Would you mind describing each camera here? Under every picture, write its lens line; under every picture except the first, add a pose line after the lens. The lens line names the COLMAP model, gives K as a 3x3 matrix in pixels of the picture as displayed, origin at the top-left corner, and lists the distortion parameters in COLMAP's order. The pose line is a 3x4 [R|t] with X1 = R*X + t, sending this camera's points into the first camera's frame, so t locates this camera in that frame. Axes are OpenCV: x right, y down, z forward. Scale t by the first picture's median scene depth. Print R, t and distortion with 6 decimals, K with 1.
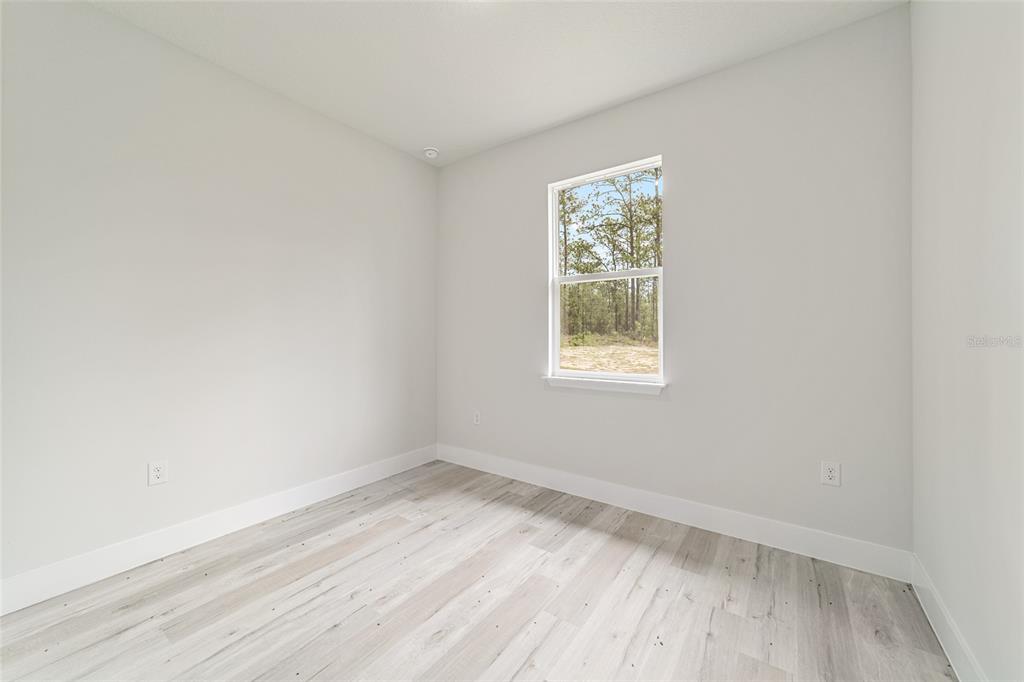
lens RADIAL K [[392.3, 0, 511.8], [0, 392.3, 336.3], [0, 0, 1]] dist [-0.020128, 0.008208]
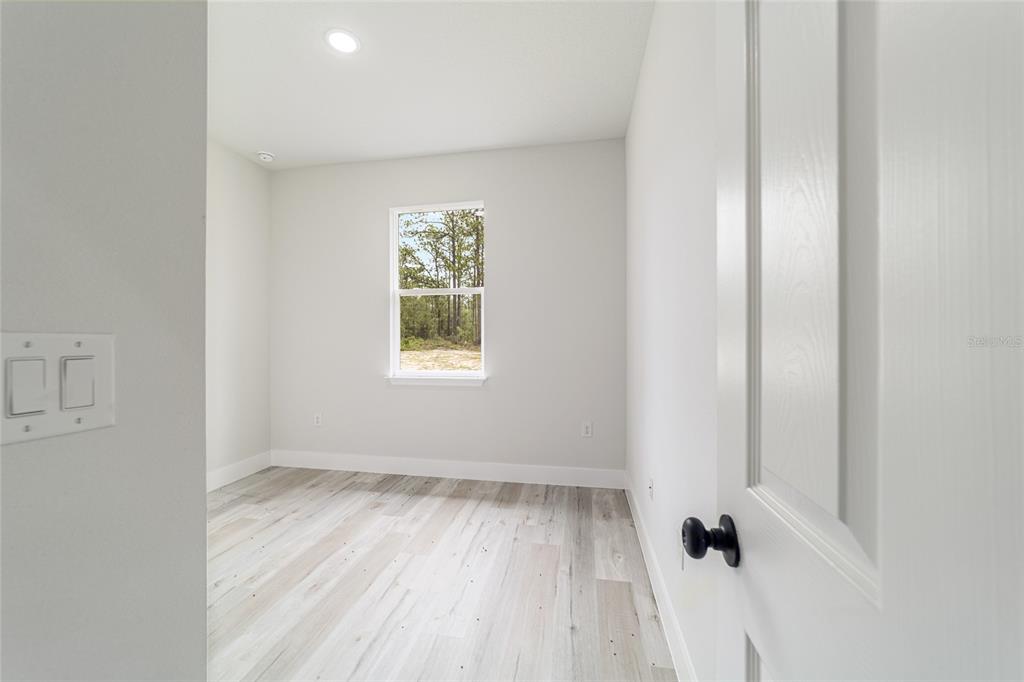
lens RADIAL K [[414.0, 0, 507.8], [0, 414.0, 336.3], [0, 0, 1]] dist [-0.000008, -0.000163]
pose [[0.907233, 0.001633, 0.420624, -0.132077], [0.002867, 0.999945, -0.010067, -0.001677], [-0.420618, 0.010340, 0.907179, -0.308745]]
